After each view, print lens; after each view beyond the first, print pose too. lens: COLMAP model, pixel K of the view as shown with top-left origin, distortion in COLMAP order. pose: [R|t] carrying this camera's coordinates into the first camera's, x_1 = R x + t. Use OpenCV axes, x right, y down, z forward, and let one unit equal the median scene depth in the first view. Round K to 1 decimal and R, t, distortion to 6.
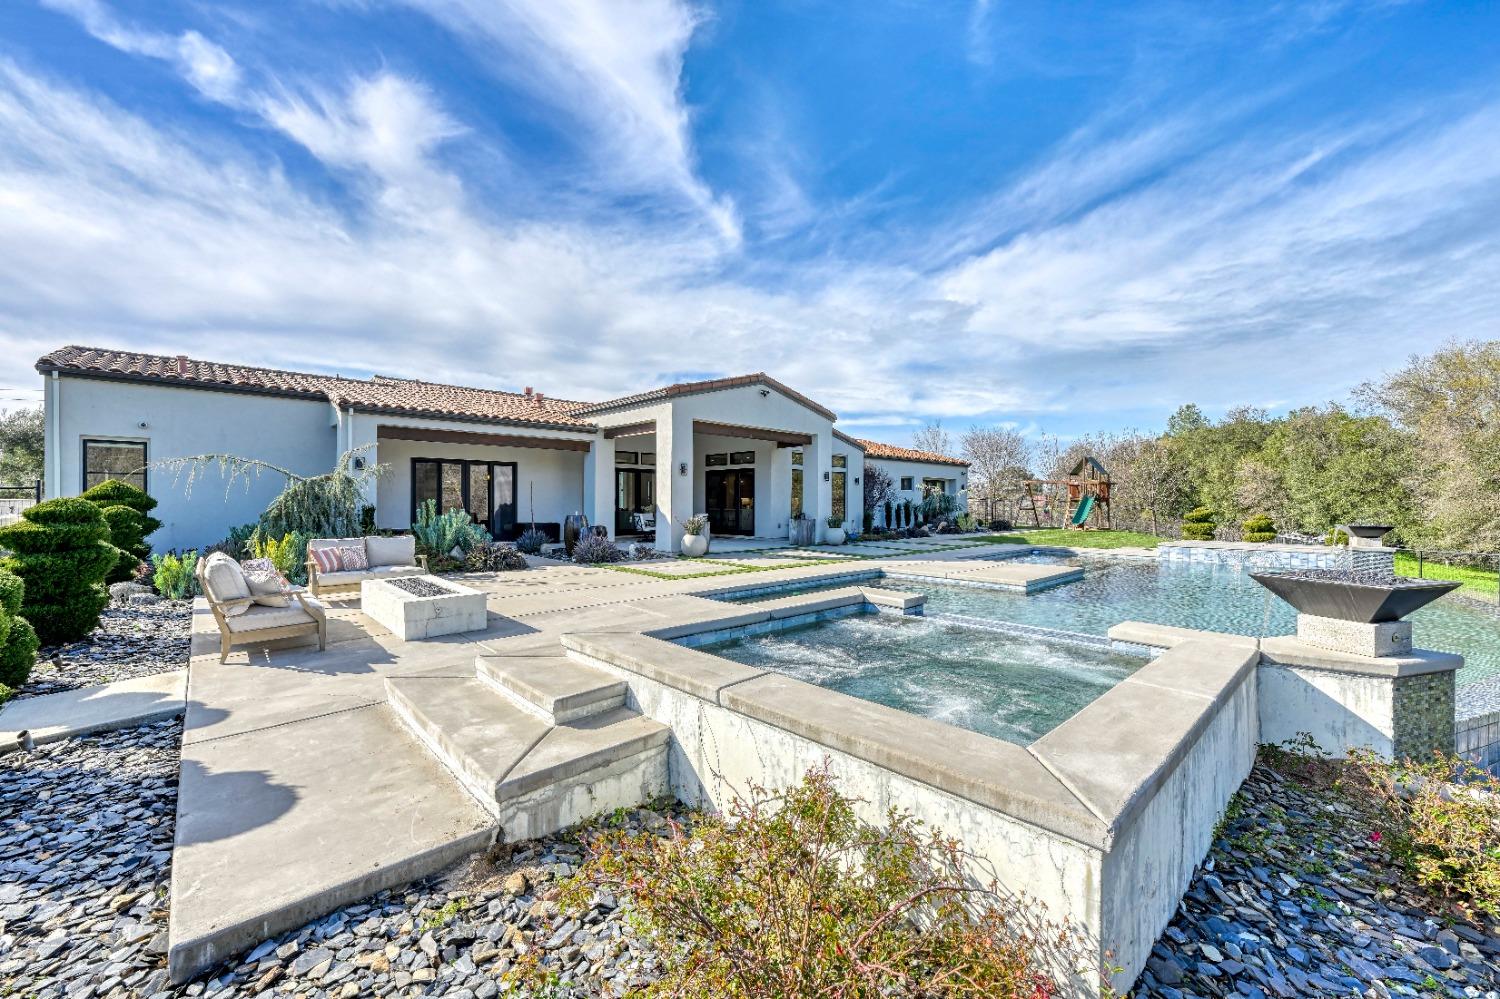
lens RADIAL K [[597.8, 0, 767.1], [0, 597.8, 502.5], [0, 0, 1]] dist [-0.001495, -0.000074]
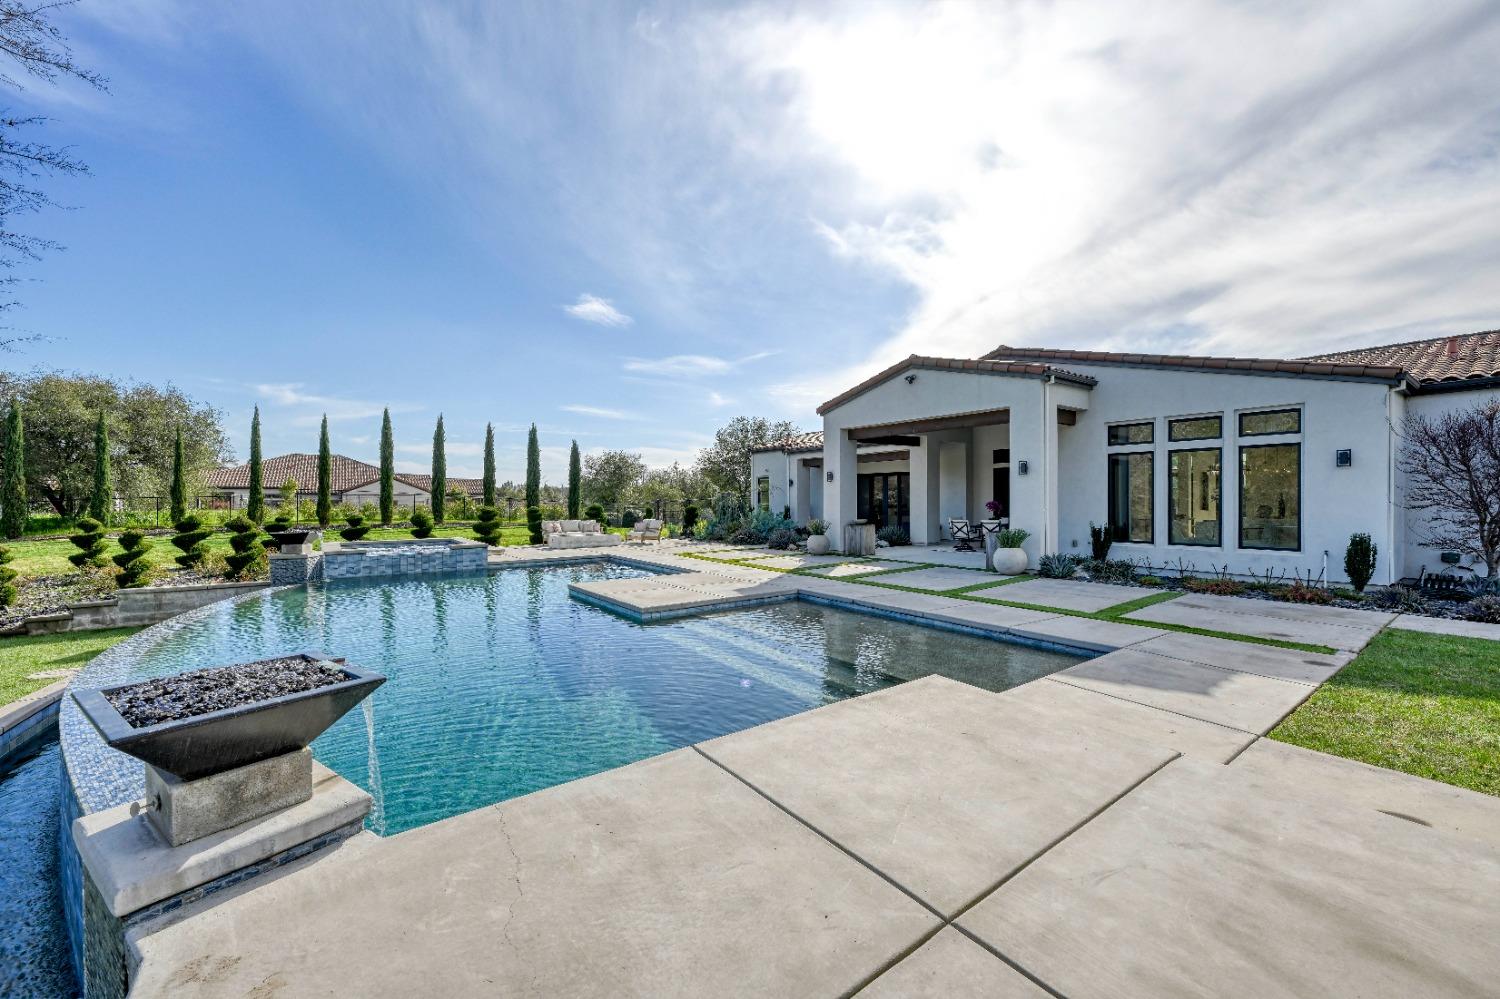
lens RADIAL K [[589.9, 0, 759.9], [0, 589.9, 501.0], [0, 0, 1]] dist [0.000090, -0.000192]
pose [[-0.131700, 0.000613, -0.991289, 0.777001], [-0.002549, 0.999996, 0.000958, -0.008285], [0.991286, 0.002653, -0.131698, 0.814855]]
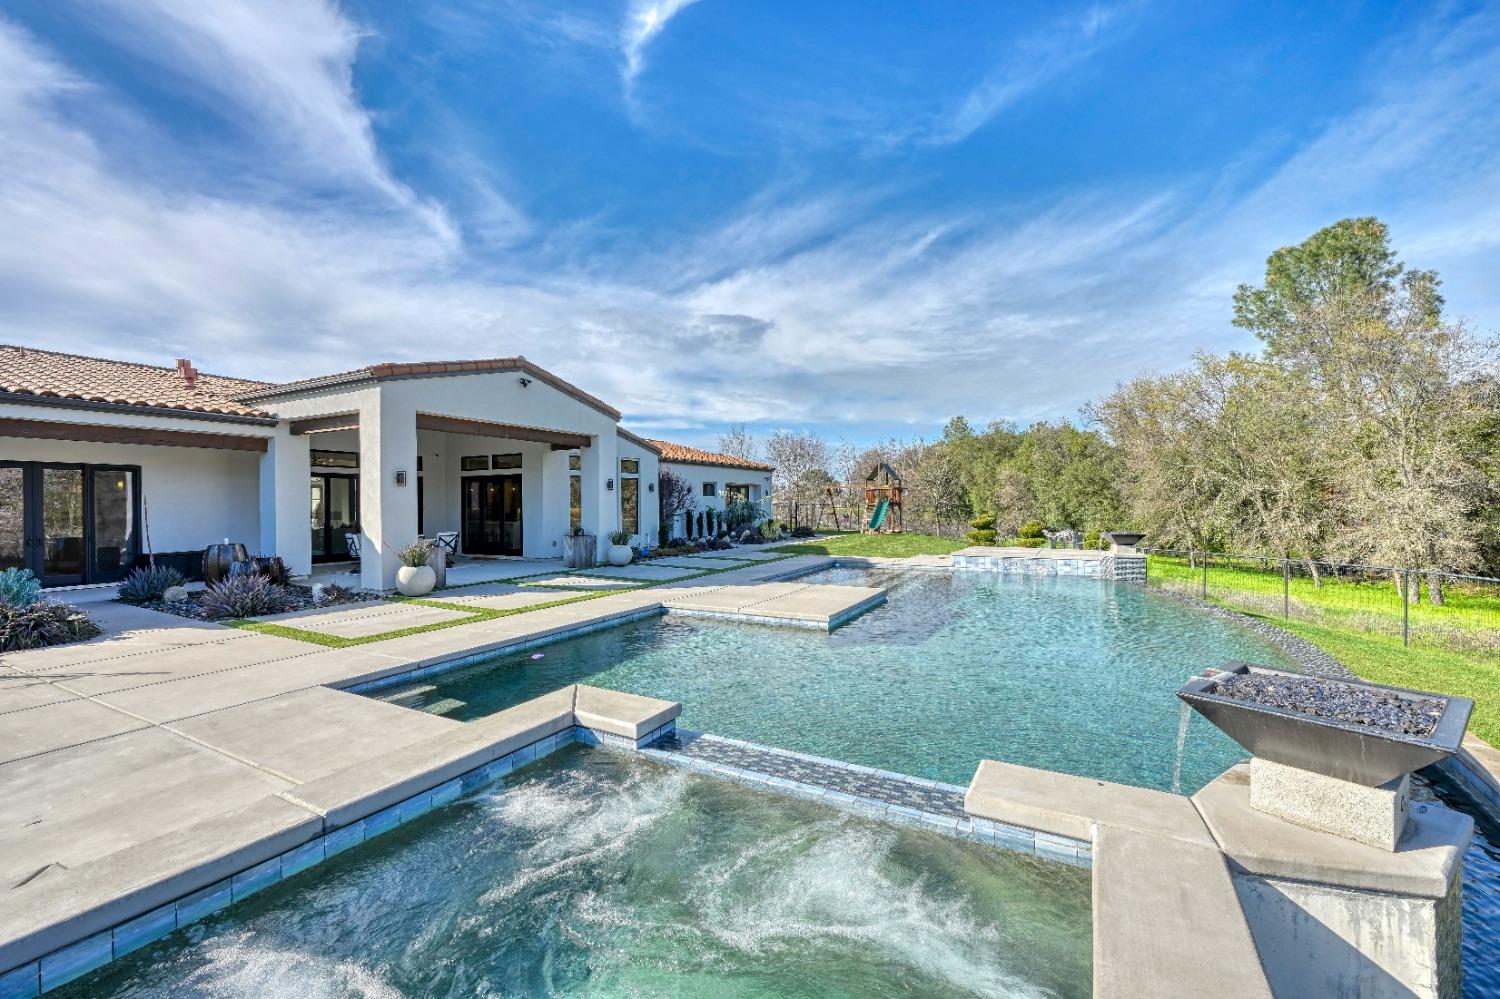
lens RADIAL K [[589.9, 0, 759.9], [0, 589.9, 501.0], [0, 0, 1]] dist [0.000090, -0.000192]
pose [[0.956678, -0.008552, 0.291021, 0.060145], [0.009326, 0.999956, -0.001273, -0.018000], [-0.290997, 0.003931, 0.956716, 0.138390]]
